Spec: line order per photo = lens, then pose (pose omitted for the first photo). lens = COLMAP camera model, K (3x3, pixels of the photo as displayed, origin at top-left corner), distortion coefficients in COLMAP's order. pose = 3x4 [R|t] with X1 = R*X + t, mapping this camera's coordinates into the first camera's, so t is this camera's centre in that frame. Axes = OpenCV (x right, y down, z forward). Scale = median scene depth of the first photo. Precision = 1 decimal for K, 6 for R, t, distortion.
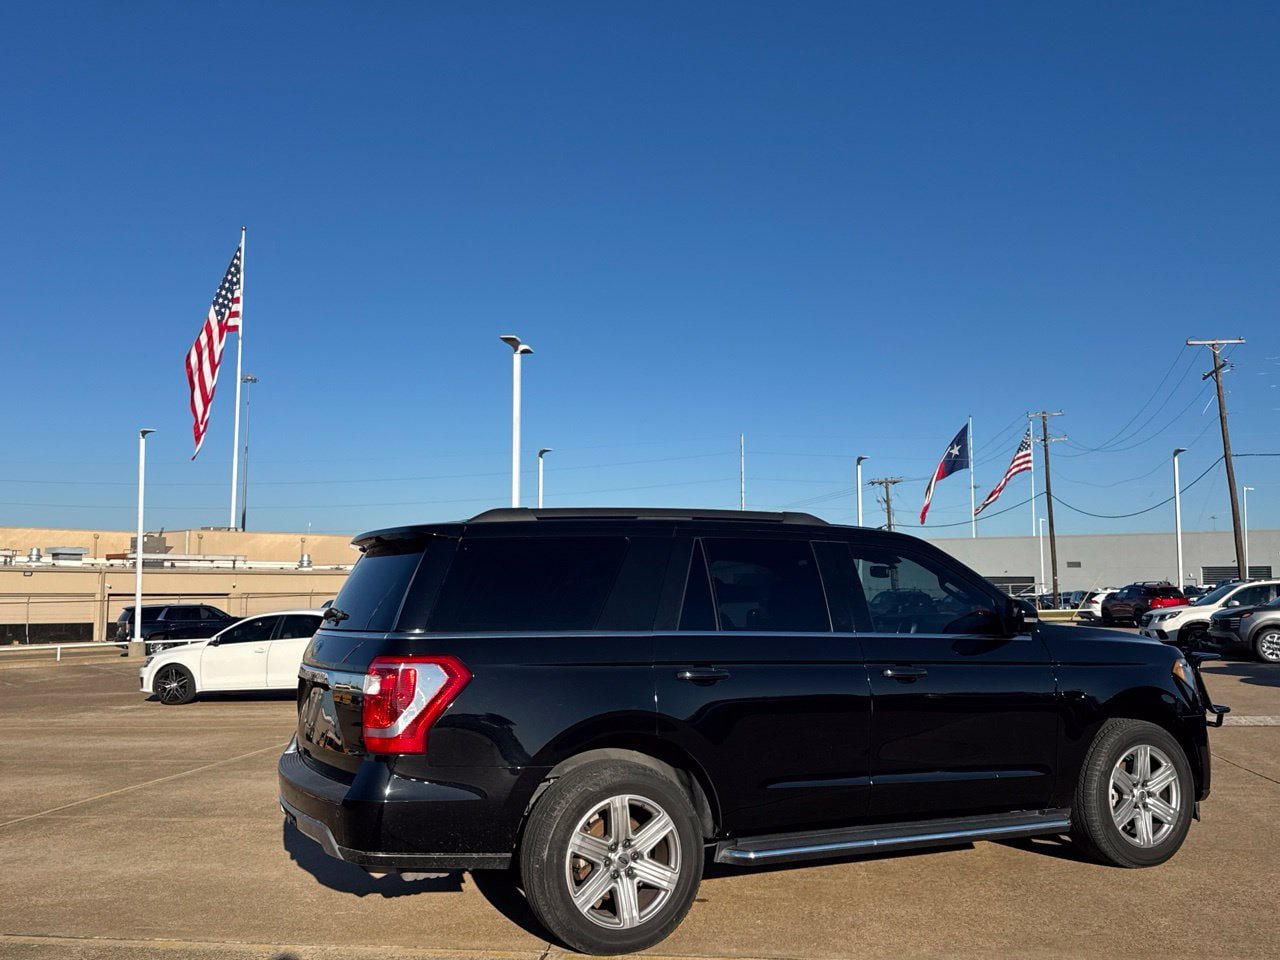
lens RADIAL K [[1108.6, 0, 635.5], [0, 1108.6, 475.2], [0, 0, 1]] dist [0.152825, -0.318468]
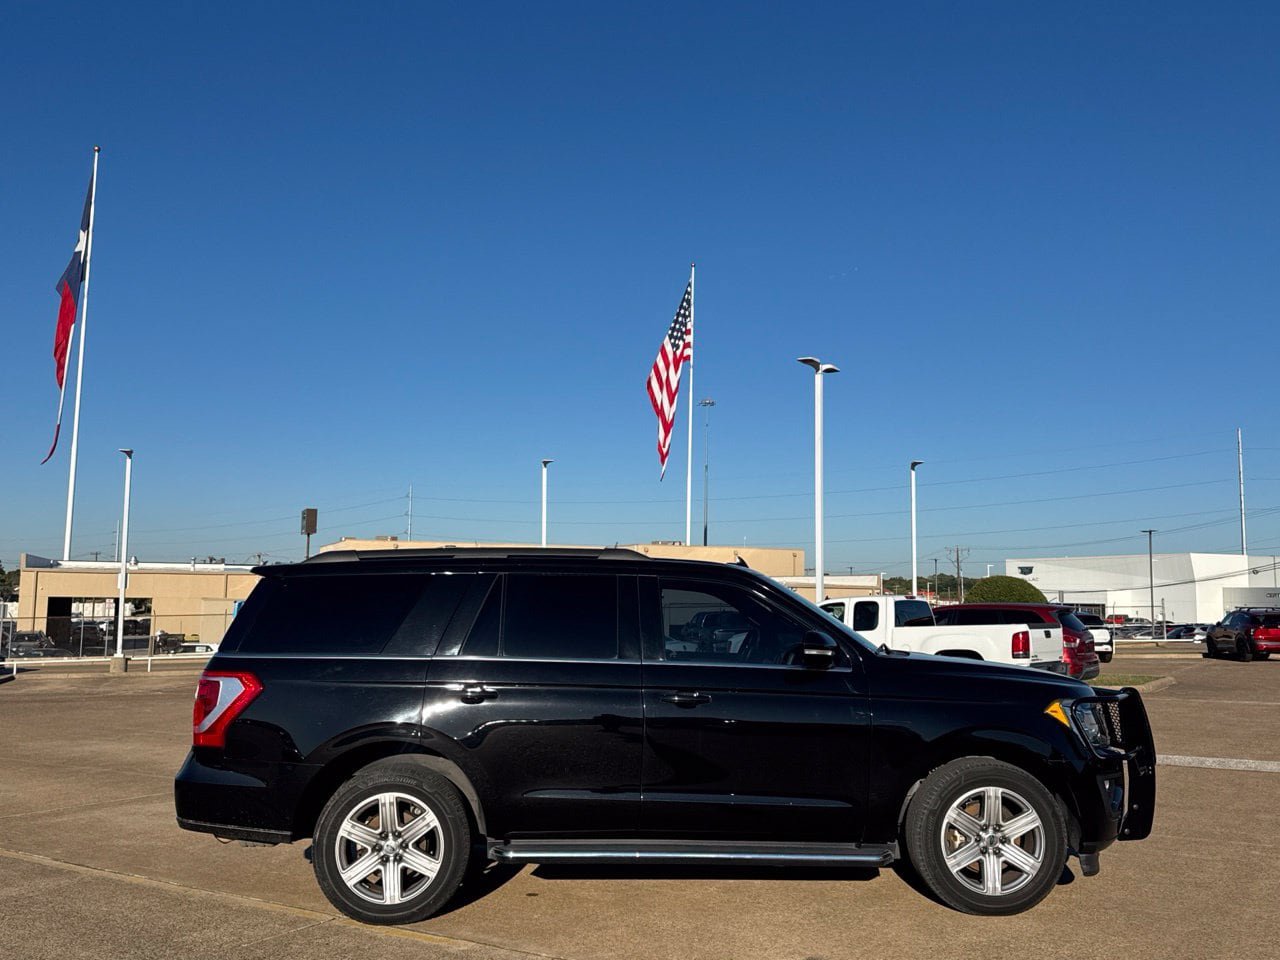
lens RADIAL K [[1107.0, 0, 649.1], [0, 1107.0, 481.4], [0, 0, 1]] dist [0.138249, -0.255121]
pose [[0.919572, -0.033231, -0.391515, 0.593495], [0.031430, 0.999445, -0.011011, -0.018777], [0.391664, -0.002180, 0.920106, 0.011383]]
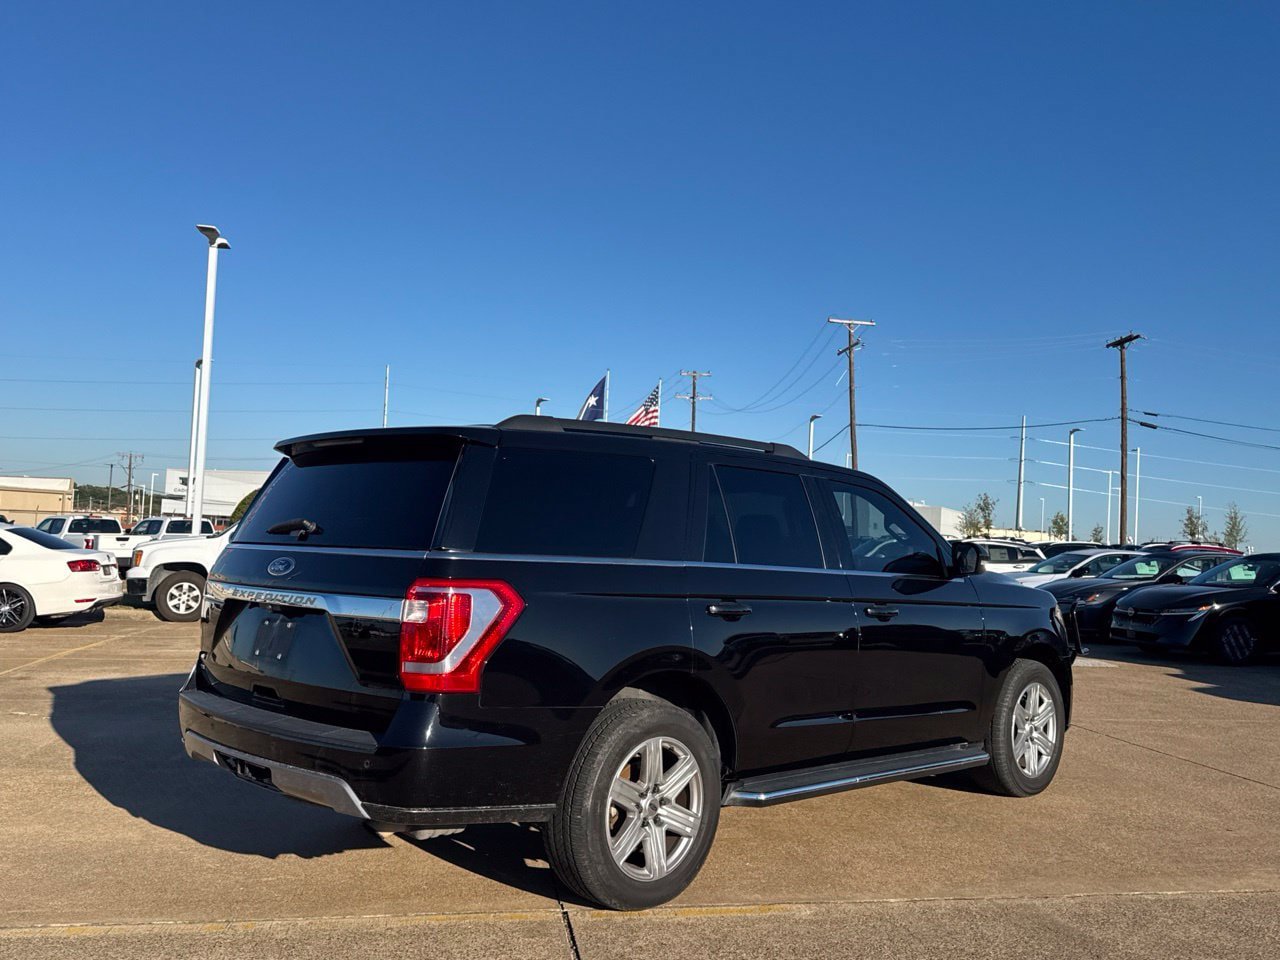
lens RADIAL K [[1108.4, 0, 635.9], [0, 1108.4, 482.4], [0, 0, 1]] dist [0.146926, -0.281263]
pose [[0.944521, 0.059508, 0.323015, -0.276912], [-0.079155, 0.995705, 0.048020, 0.029899], [-0.318770, -0.070924, 0.945175, 0.131418]]
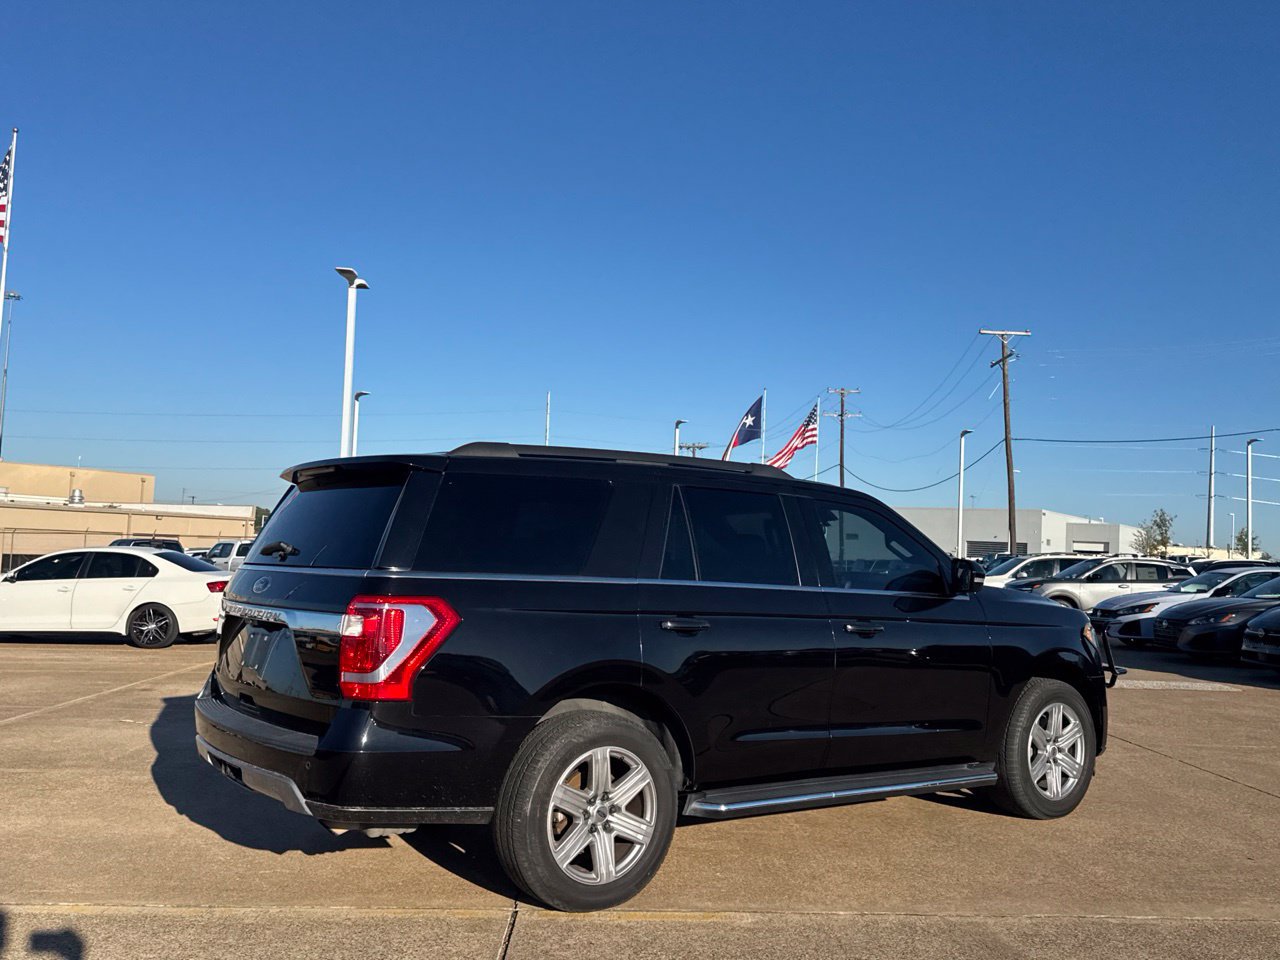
lens RADIAL K [[1107.5, 0, 635.4], [0, 1107.5, 483.3], [0, 0, 1]] dist [0.144789, -0.275256]
pose [[0.982227, 0.049612, 0.181020, -0.140074], [-0.057817, 0.997512, 0.040333, 0.017137], [-0.178569, -0.050082, 0.982652, 0.056936]]
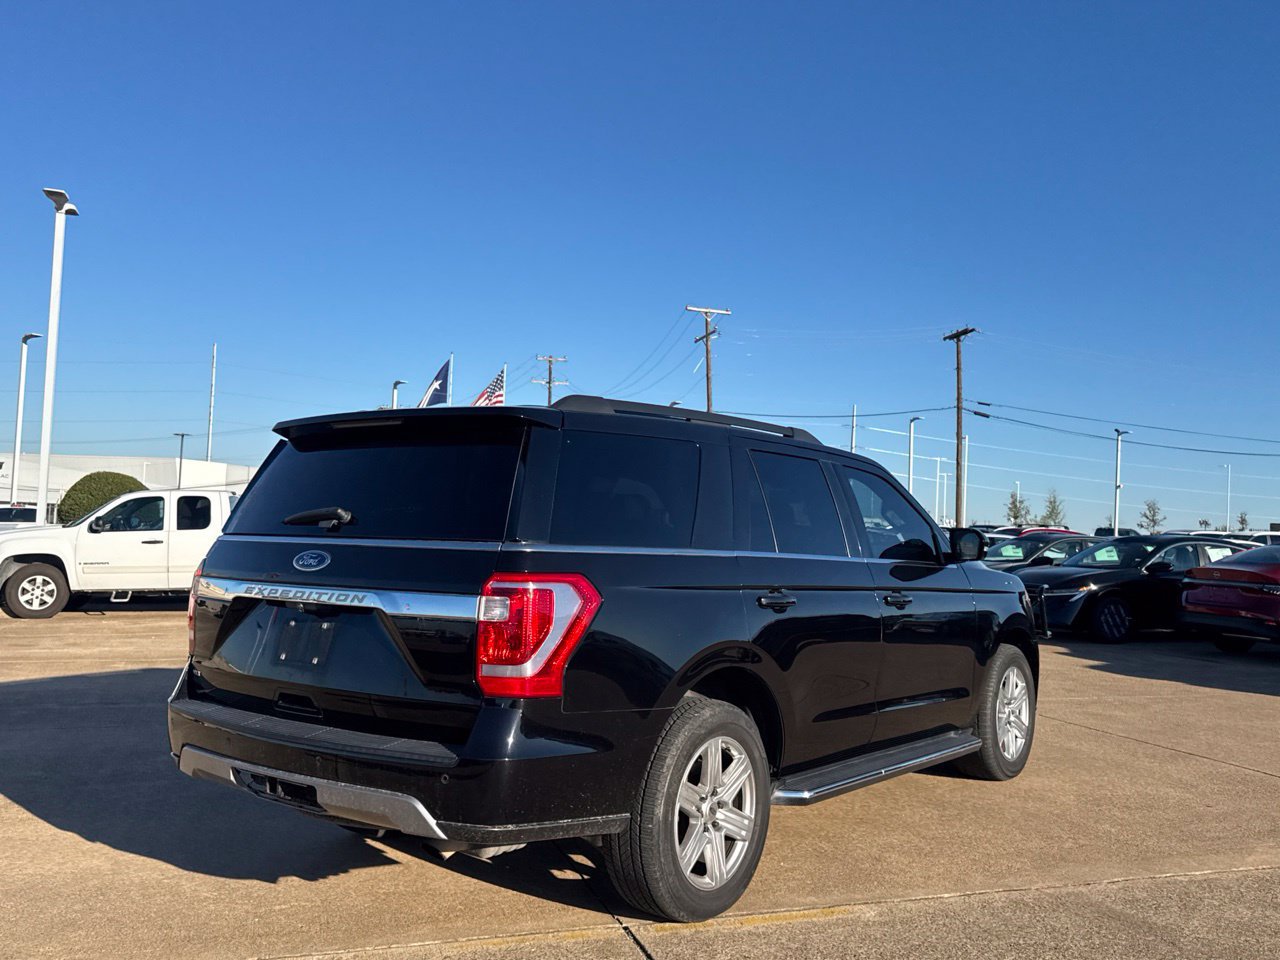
lens RADIAL K [[1109.7, 0, 635.5], [0, 1109.7, 472.4], [0, 0, 1]] dist [0.133180, -0.246476]
pose [[0.889469, 0.059274, 0.453135, -0.389566], [-0.086819, 0.995412, 0.040210, 0.043686], [-0.448672, -0.075106, 0.890535, 0.227424]]
